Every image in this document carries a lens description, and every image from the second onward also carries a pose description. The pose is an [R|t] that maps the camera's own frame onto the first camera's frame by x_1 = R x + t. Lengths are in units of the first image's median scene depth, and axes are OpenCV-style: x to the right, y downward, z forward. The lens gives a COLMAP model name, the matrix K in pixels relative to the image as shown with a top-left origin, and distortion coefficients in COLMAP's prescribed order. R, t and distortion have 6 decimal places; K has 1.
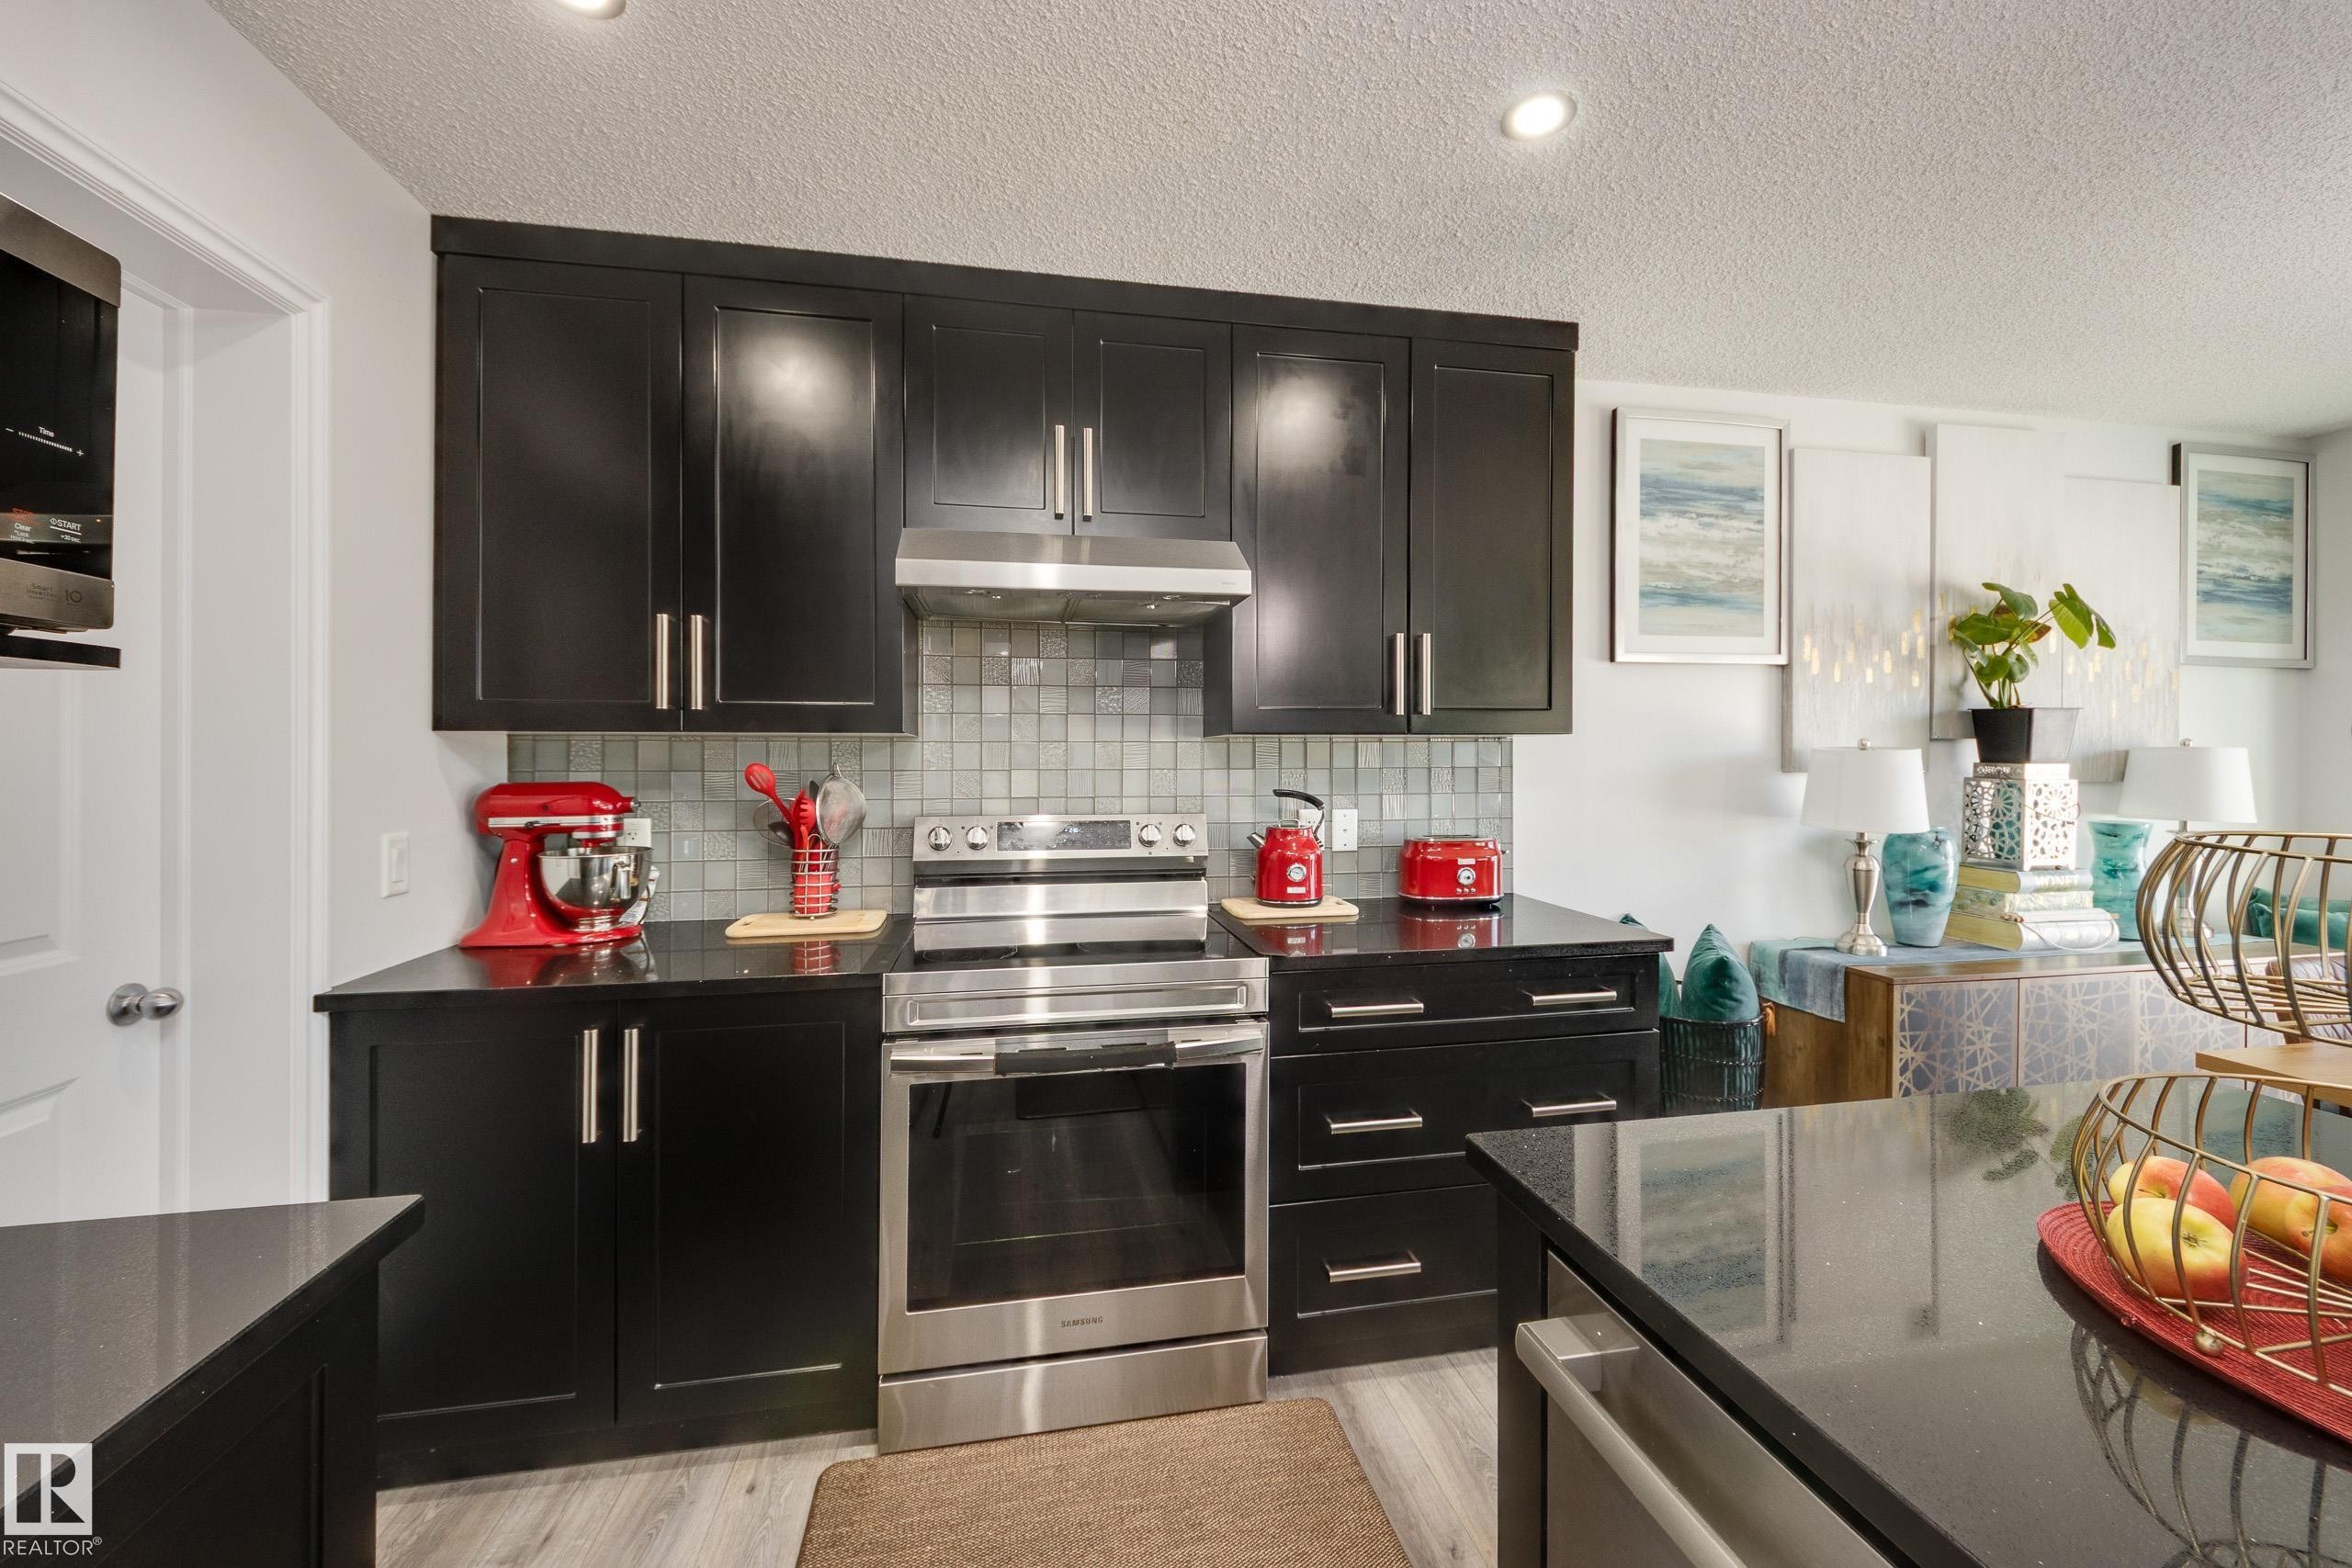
lens RADIAL K [[893.0, 0, 1167.2], [0, 893.0, 758.5], [0, 0, 1]] dist [0.005362, -0.001511]
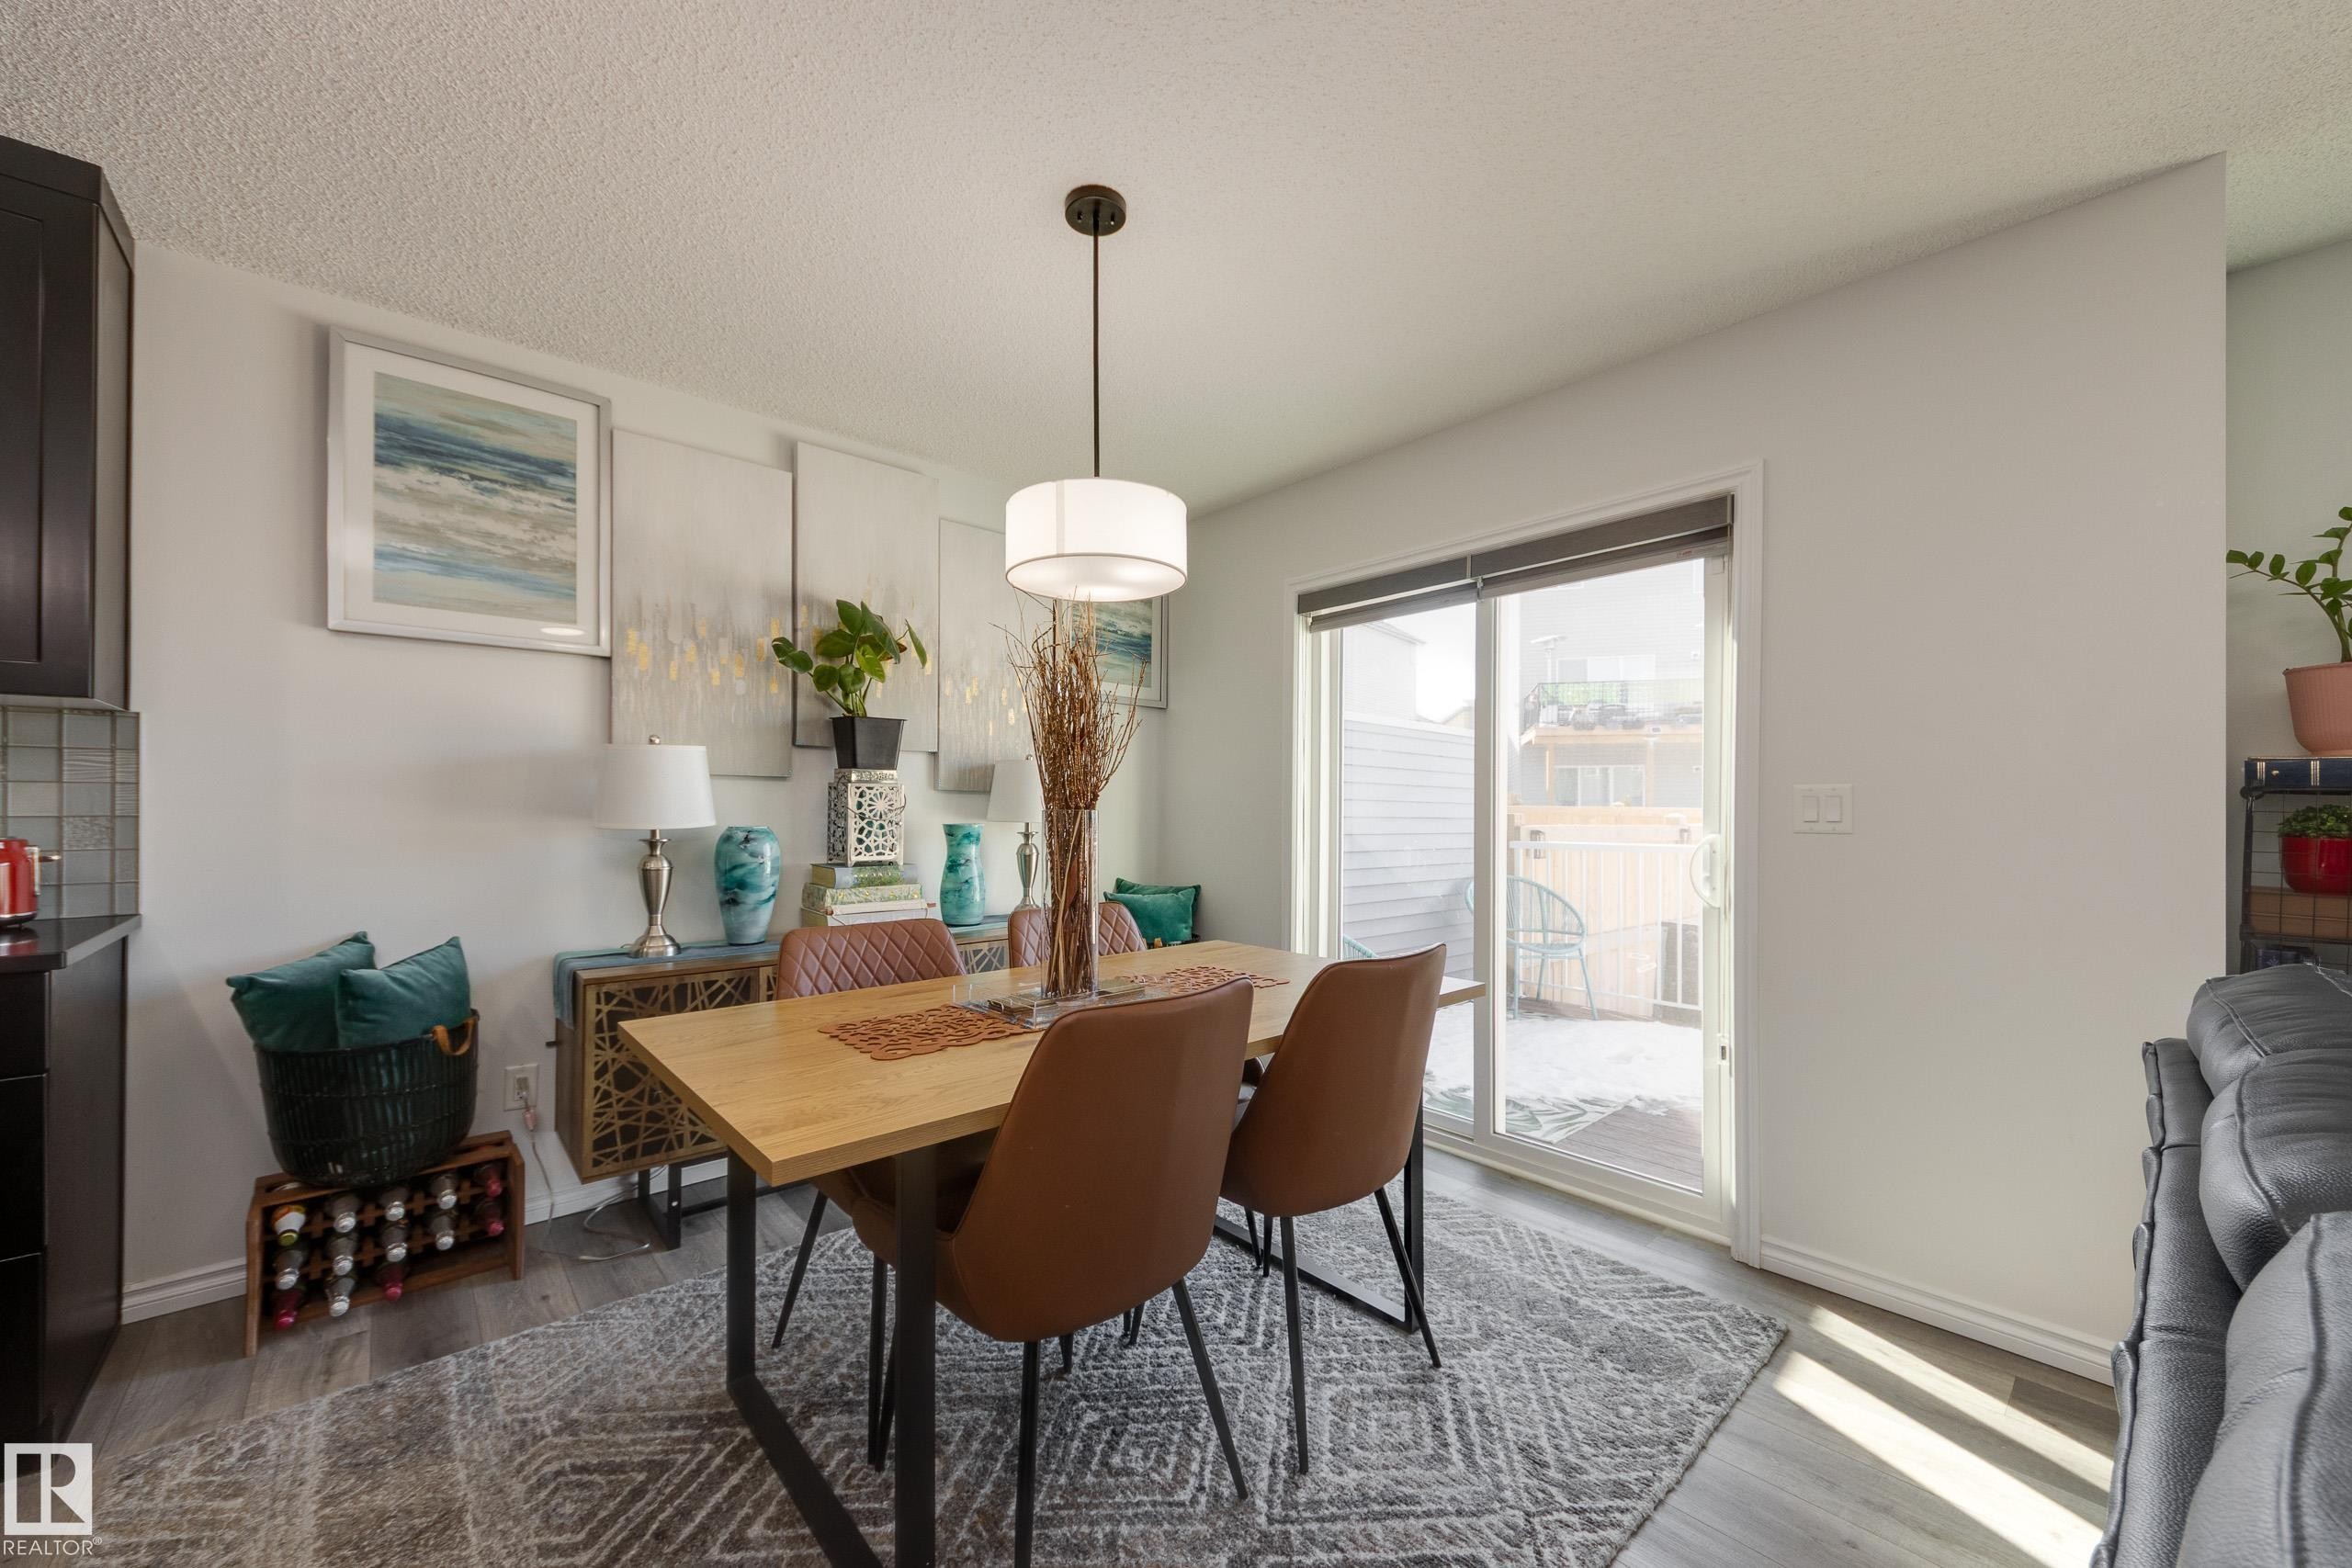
lens RADIAL K [[893.0, 0, 1159.9], [0, 893.0, 801.9], [0, 0, 1]] dist [0.005362, -0.001511]
pose [[0.858247, 0.010388, 0.513131, 0.728039], [-0.005899, 0.999929, -0.010376, 0.055826], [-0.513202, 0.005879, 0.858248, -0.111306]]
